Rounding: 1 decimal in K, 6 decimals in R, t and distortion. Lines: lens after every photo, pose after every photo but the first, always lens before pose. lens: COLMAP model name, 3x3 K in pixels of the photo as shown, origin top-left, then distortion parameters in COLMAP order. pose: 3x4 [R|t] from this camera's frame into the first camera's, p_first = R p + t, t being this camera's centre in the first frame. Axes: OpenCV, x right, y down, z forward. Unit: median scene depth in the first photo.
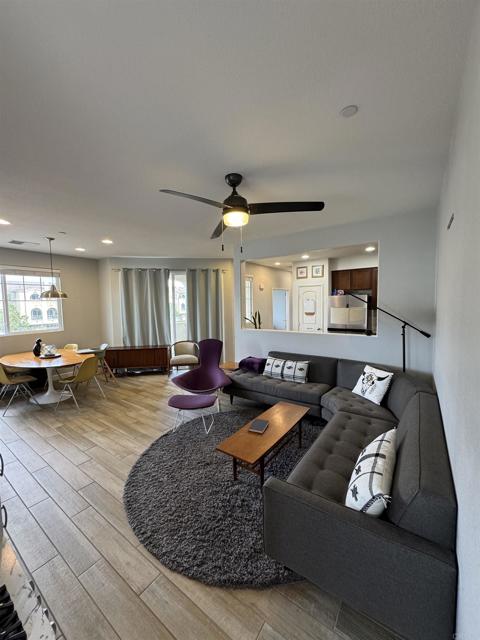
lens RADIAL K [[254.7, 0, 240.0], [0, 254.7, 320.0], [0, 0, 1]] dist [-0.001475, -0.000158]
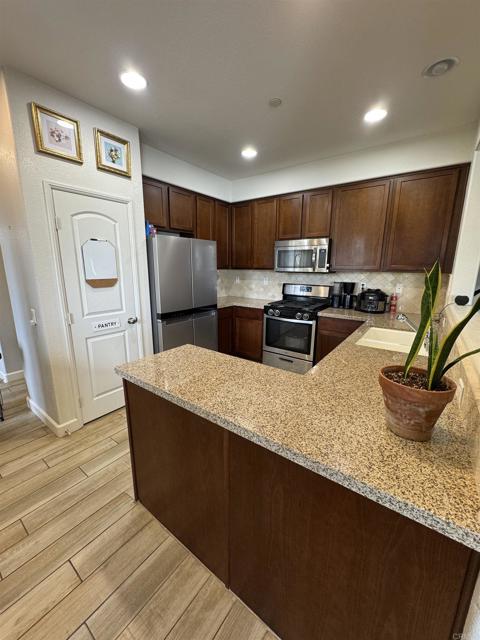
lens RADIAL K [[254.7, 0, 240.0], [0, 254.7, 320.0], [0, 0, 1]] dist [-0.001475, -0.000158]
pose [[0.015690, -0.192731, 0.981126, -0.113701], [0.061292, 0.979587, 0.191449, -0.049292], [-0.997997, 0.057132, 0.027183, 1.367421]]
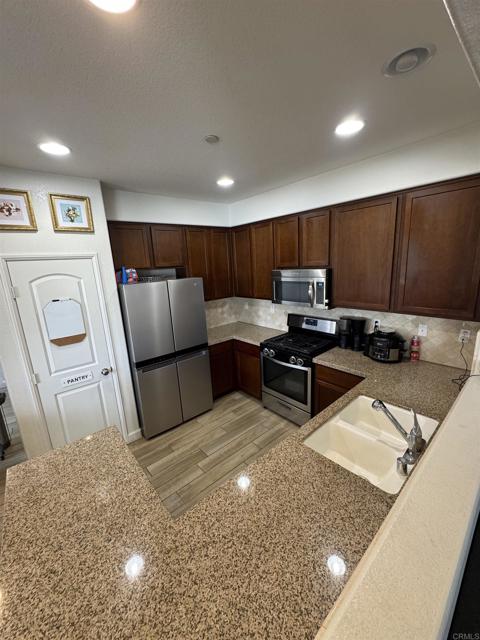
lens RADIAL K [[254.7, 0, 240.0], [0, 254.7, 320.0], [0, 0, 1]] dist [-0.001475, -0.000158]
pose [[0.241593, -0.211409, 0.947069, 0.011928], [0.115035, 0.975337, 0.188374, -0.150539], [-0.963535, 0.063437, 0.259954, 1.154004]]
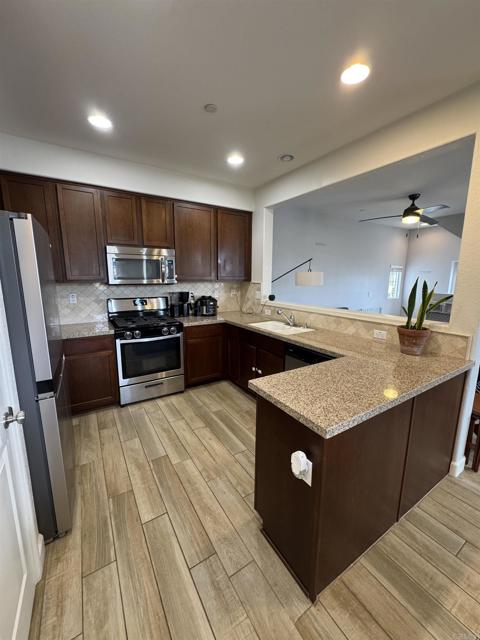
lens RADIAL K [[253.8, 0, 240.6], [0, 253.8, 320.9], [0, 0, 1]] dist [-0.000065, 0.000099]
pose [[-0.925274, -0.055211, 0.375259, 0.207348], [0.035012, 0.972693, 0.229441, -0.087632], [-0.377680, 0.225434, -0.898074, 1.778220]]
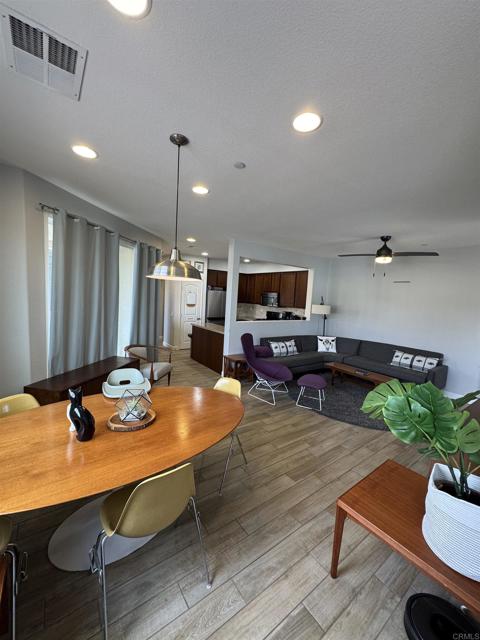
lens RADIAL K [[254.7, 0, 240.0], [0, 254.7, 320.0], [0, 0, 1]] dist [-0.001475, -0.000158]
pose [[0.311649, -0.060586, 0.948264, -1.173449], [0.005041, 0.998057, 0.062110, -0.046677], [-0.950184, -0.014576, 0.311349, 0.780612]]
